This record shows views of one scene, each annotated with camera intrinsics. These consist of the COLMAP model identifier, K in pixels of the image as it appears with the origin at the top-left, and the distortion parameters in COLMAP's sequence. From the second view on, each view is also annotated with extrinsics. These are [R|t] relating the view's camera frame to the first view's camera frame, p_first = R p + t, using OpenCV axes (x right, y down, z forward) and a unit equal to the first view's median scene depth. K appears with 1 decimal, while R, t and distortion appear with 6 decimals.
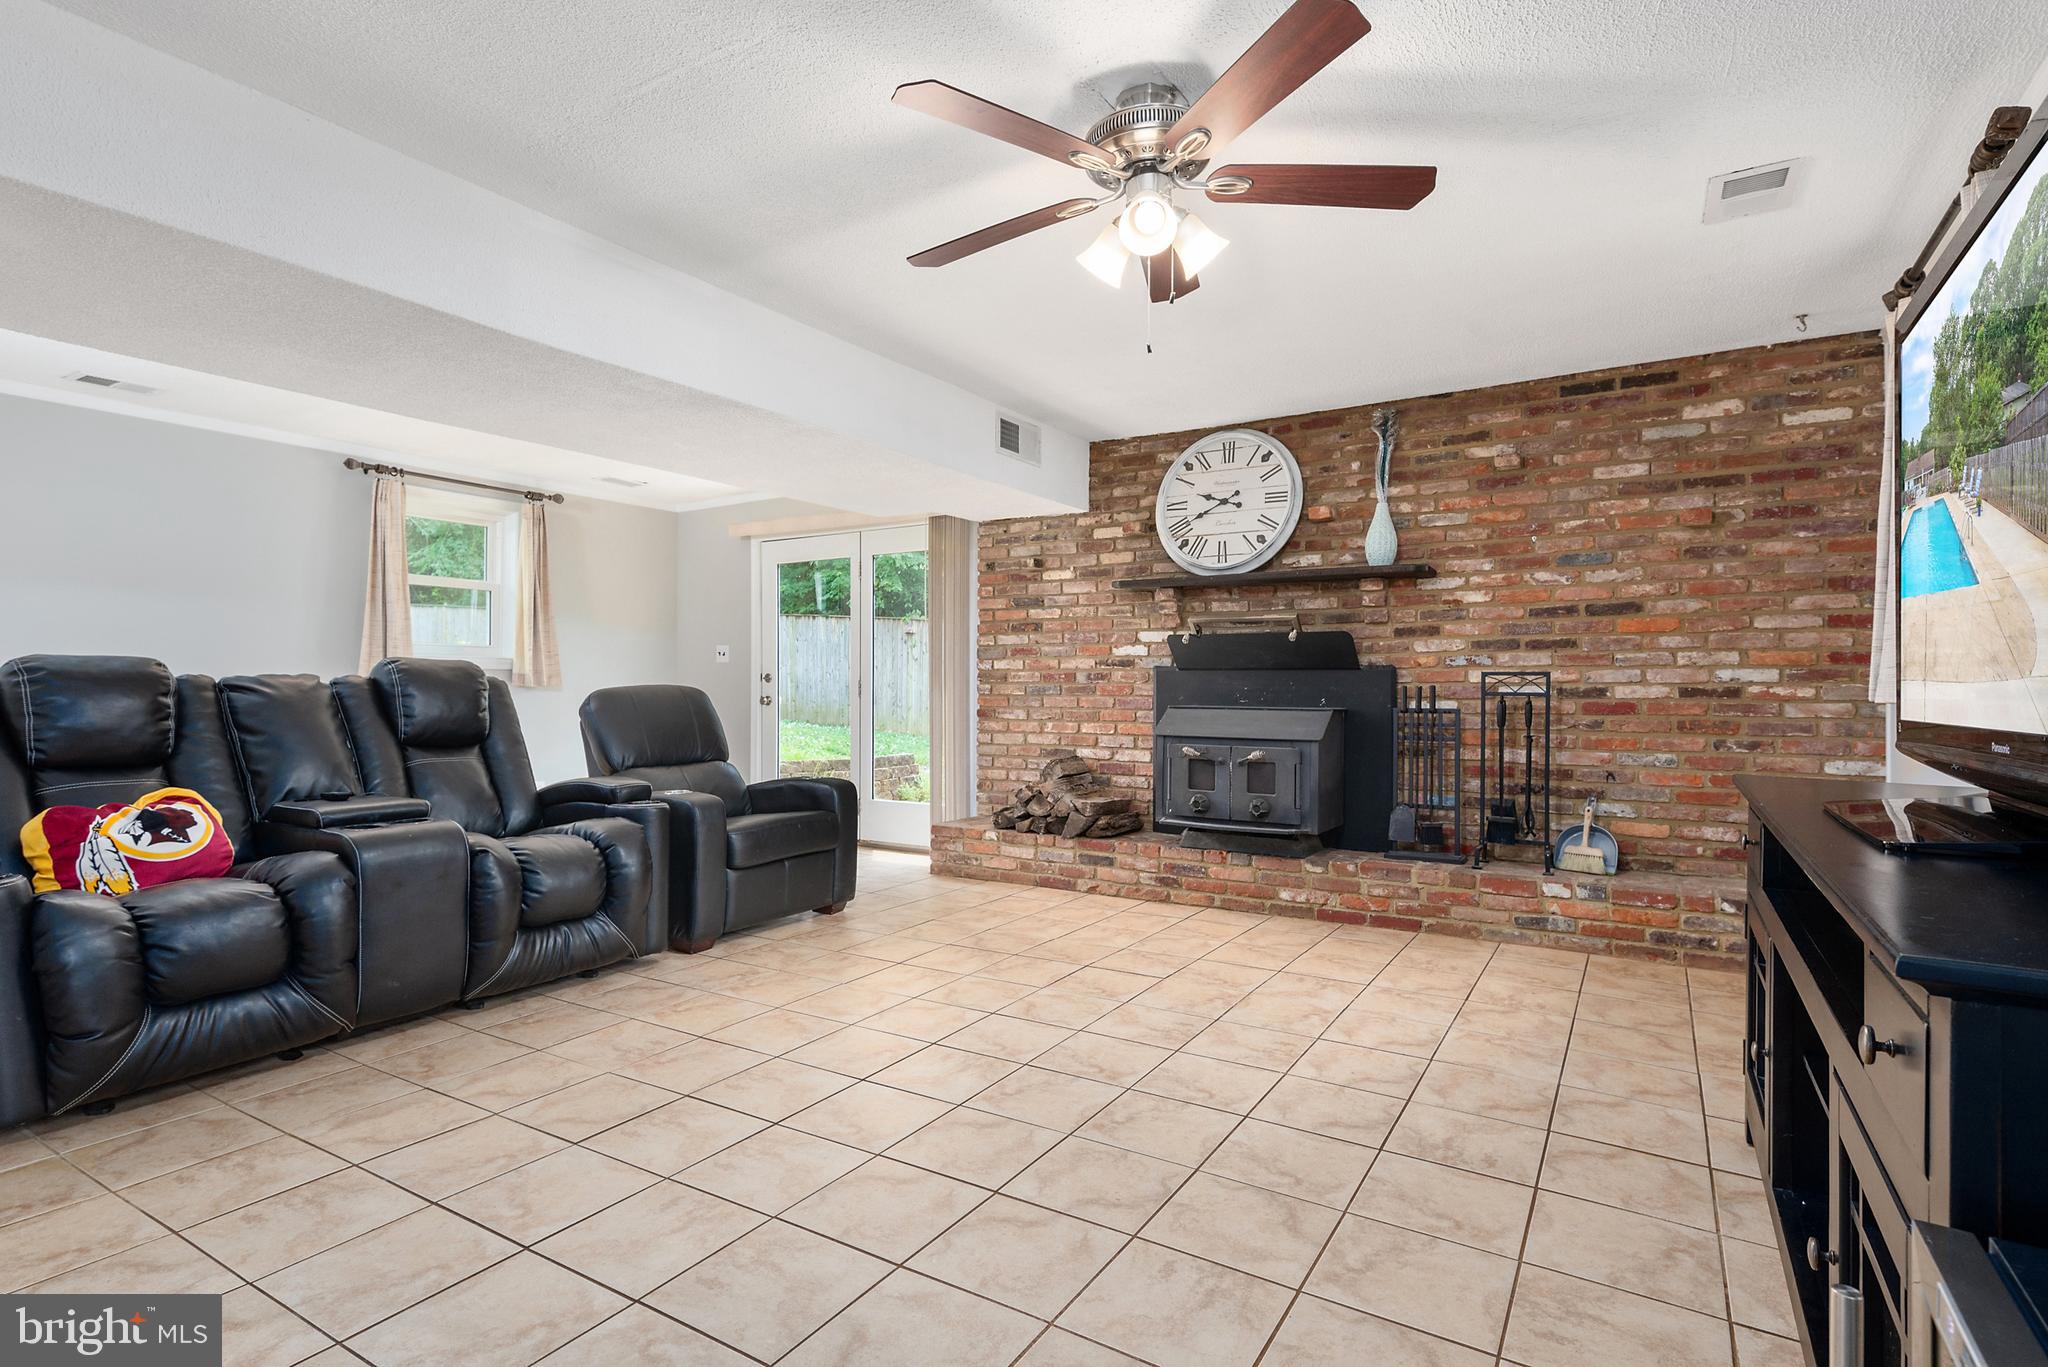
lens RADIAL K [[994.5, 0, 1031.6], [0, 994.5, 684.1], [0, 0, 1]] dist [0.008589, -0.007367]
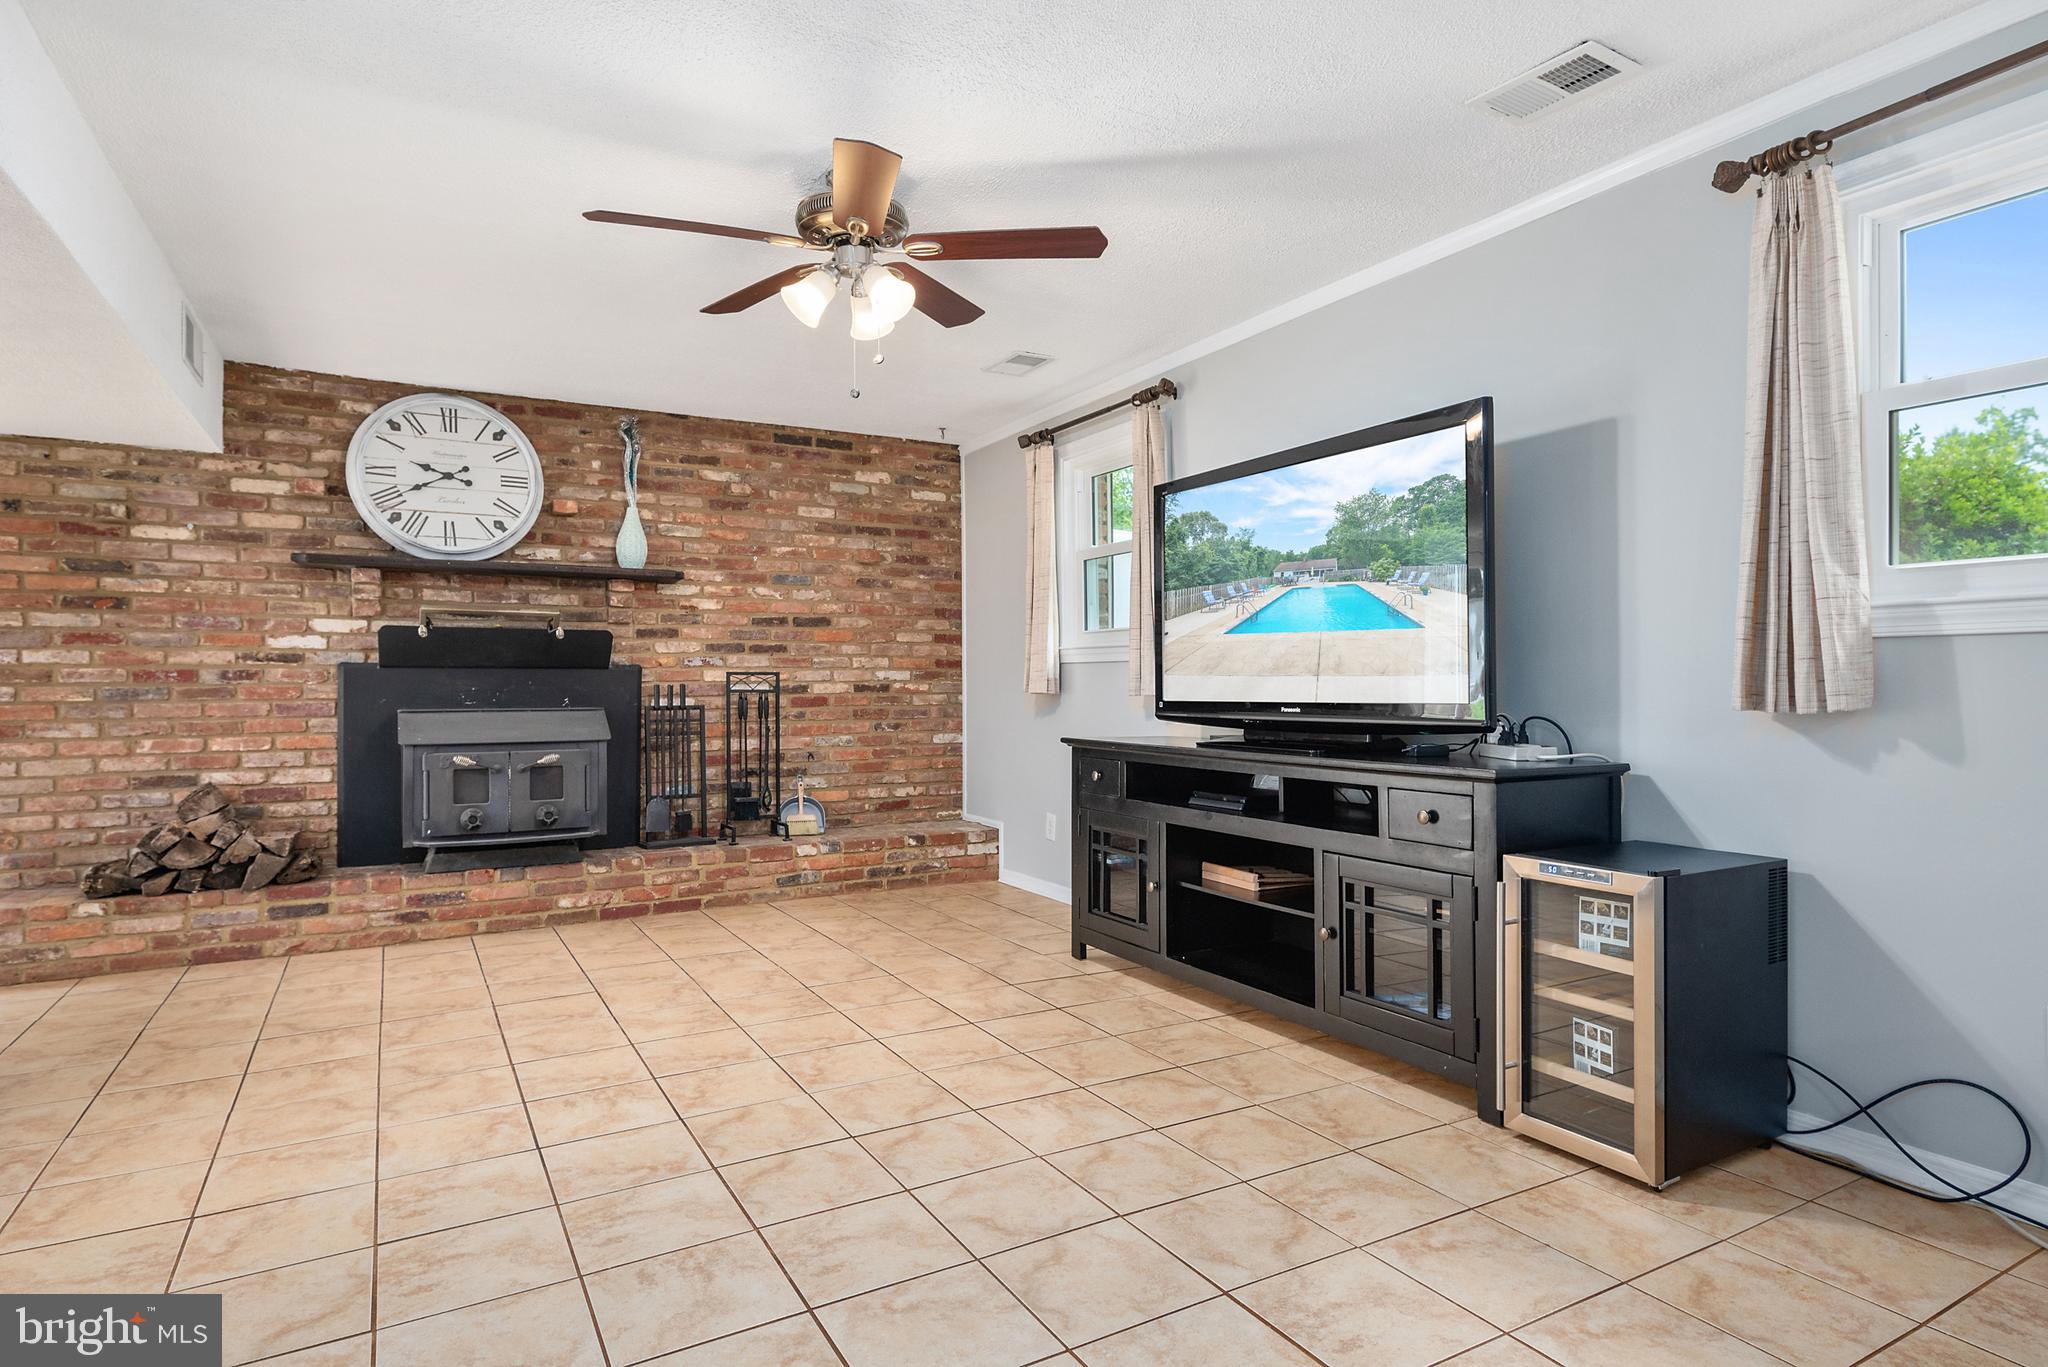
lens RADIAL K [[1076.8, 0, 1020.7], [0, 1076.8, 689.6], [0, 0, 1]] dist [0.003043, -0.003638]
pose [[0.489179, -0.010362, 0.872122, -0.447855], [0.004011, 0.999946, 0.009631, -0.002459], [-0.872174, -0.001214, 0.489194, 0.108098]]
